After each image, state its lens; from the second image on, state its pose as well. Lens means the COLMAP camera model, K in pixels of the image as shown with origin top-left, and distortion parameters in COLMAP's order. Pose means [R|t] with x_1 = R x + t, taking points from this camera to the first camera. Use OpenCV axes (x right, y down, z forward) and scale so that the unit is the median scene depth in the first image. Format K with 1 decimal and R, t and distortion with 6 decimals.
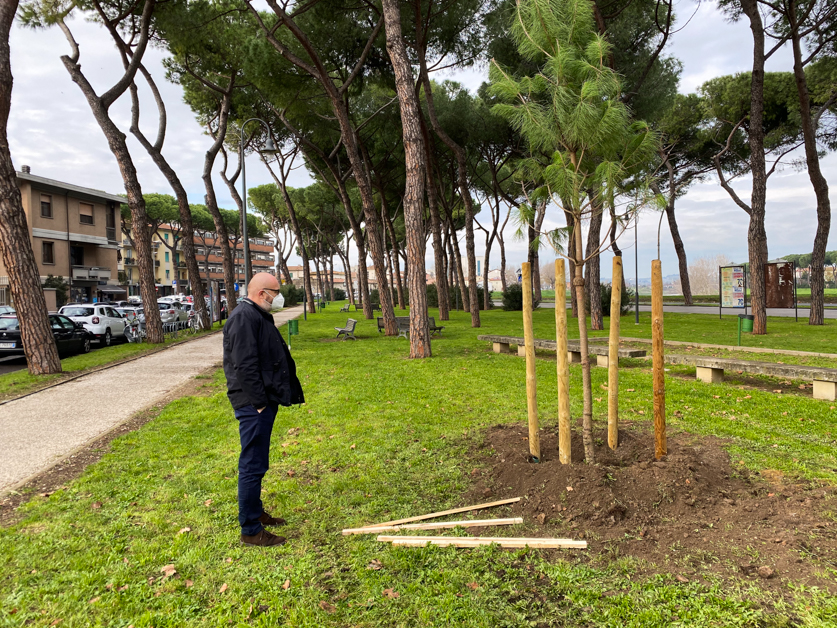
lens RADIAL K [[643.0, 0, 418.5], [0, 643.0, 314.0], [0, 0, 1]] dist [0.104776, -0.195685]
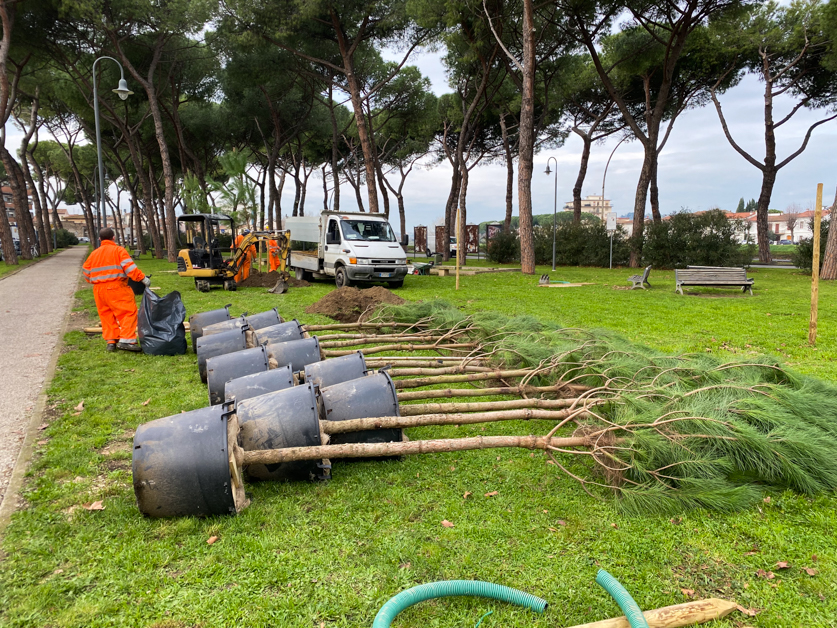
lens RADIAL K [[643.0, 0, 418.5], [0, 643.0, 314.0], [0, 0, 1]] dist [0.104776, -0.195685]
pose [[0.943504, -0.014155, 0.331059, 0.012323], [-0.011426, 0.997103, 0.075196, 0.012105], [-0.331165, -0.074730, 0.940609, -0.340466]]
